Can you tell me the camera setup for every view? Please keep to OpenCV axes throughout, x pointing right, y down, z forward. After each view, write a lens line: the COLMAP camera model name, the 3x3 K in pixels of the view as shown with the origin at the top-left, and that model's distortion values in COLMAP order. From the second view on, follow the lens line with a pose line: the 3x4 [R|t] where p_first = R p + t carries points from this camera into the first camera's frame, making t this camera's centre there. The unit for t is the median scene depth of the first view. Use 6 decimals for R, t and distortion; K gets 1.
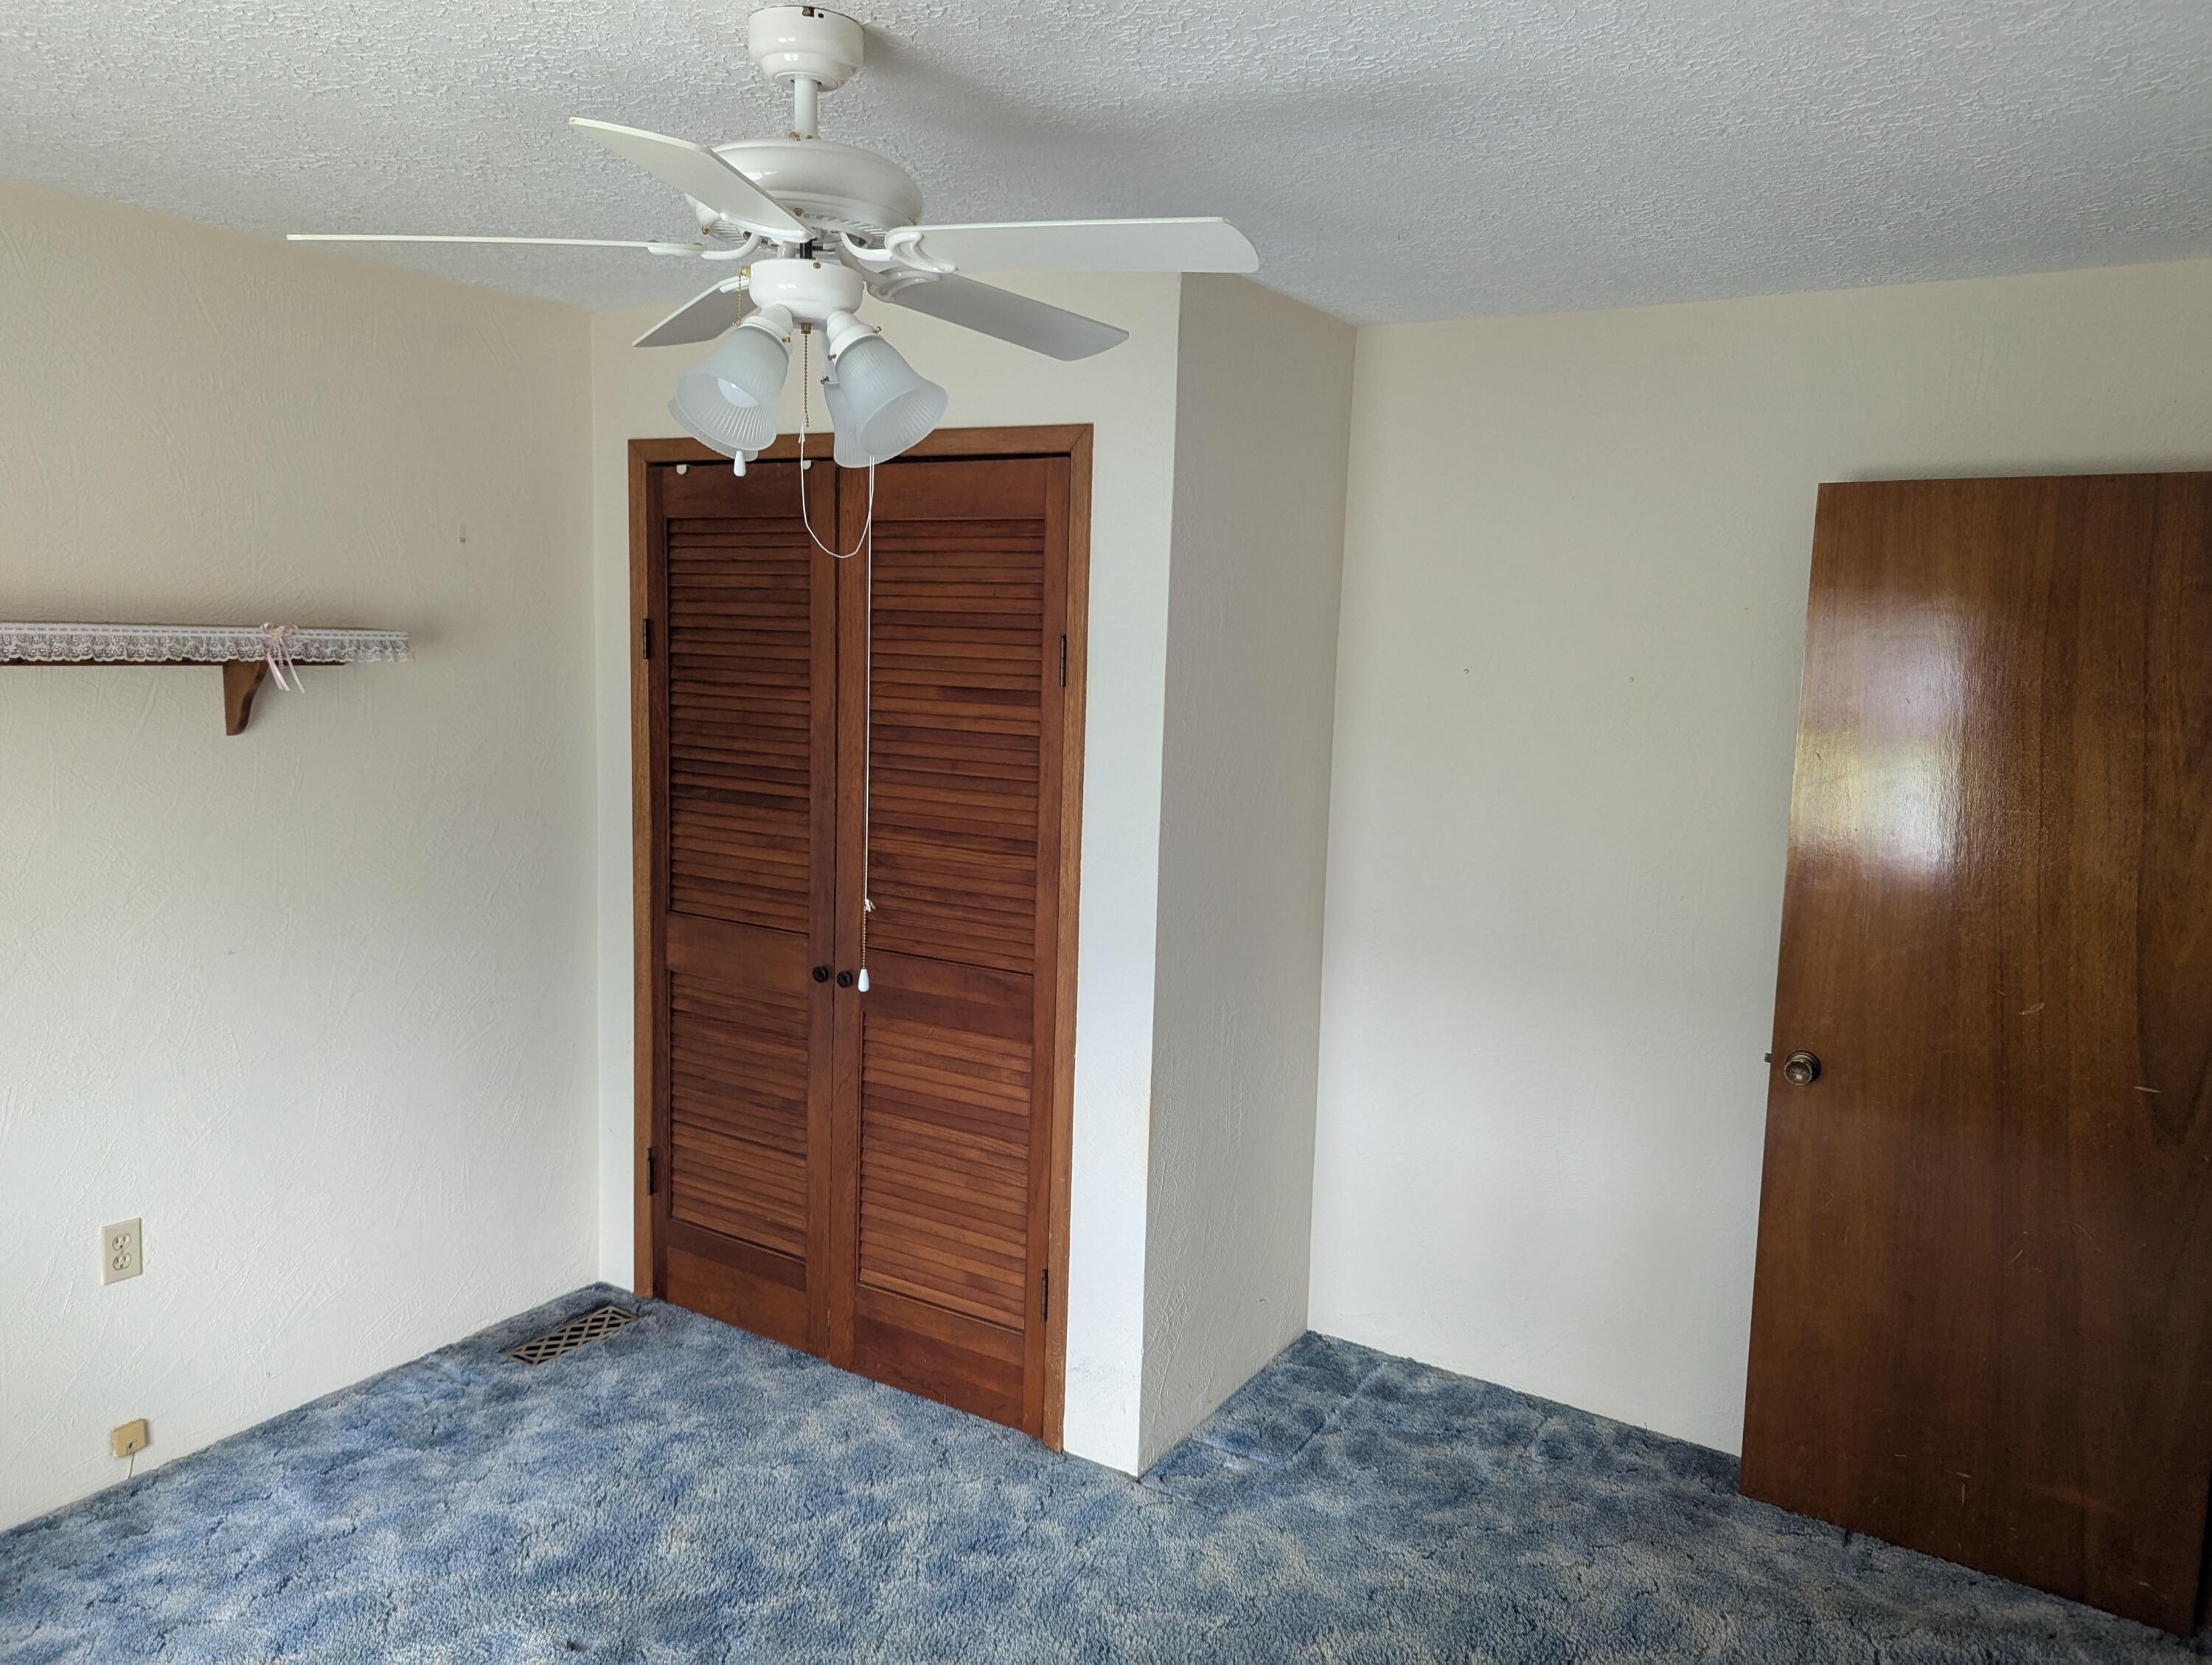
lens RADIAL K [[1564.1, 0, 1099.1], [0, 1564.1, 819.7], [0, 0, 1]] dist [0.038708, -0.029350]
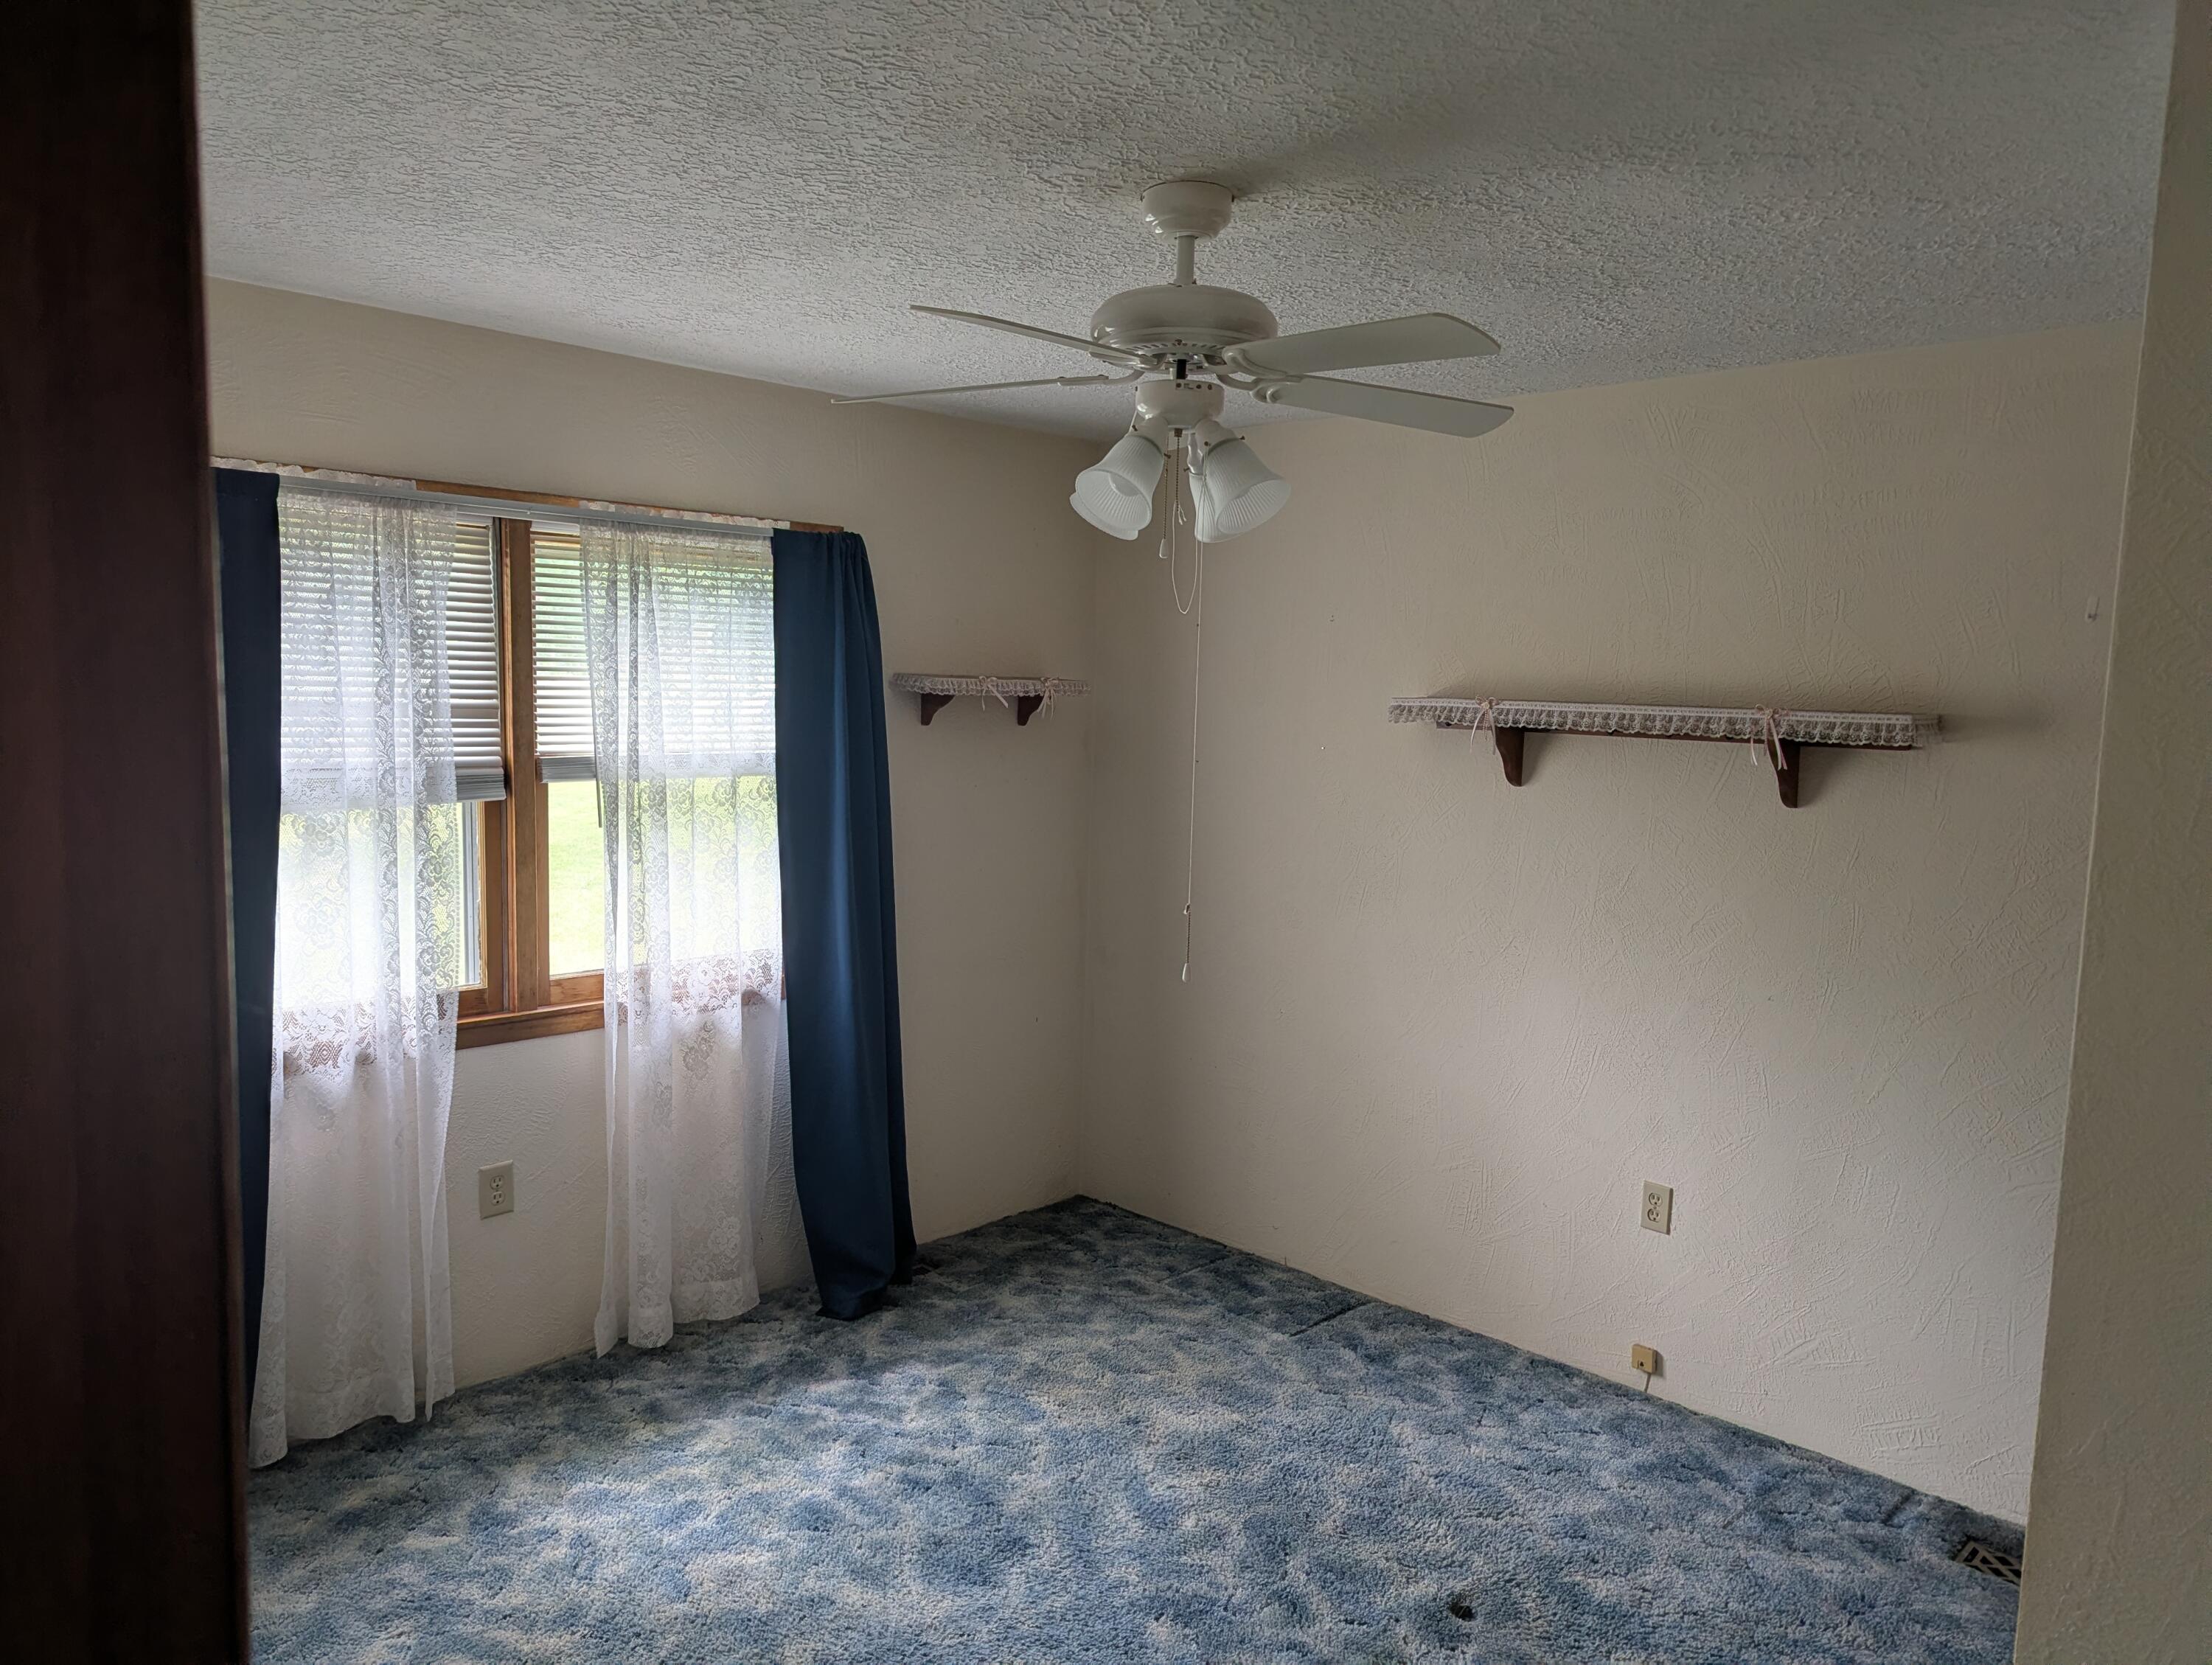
lens RADIAL K [[1564.1, 0, 1097.1], [0, 1564.1, 841.9], [0, 0, 1]] dist [0.038708, -0.029350]
pose [[-0.203019, 0.064950, -0.977018, 0.662567], [-0.154618, 0.983153, 0.097486, -0.063442], [0.966890, 0.170856, -0.189557, 0.755802]]
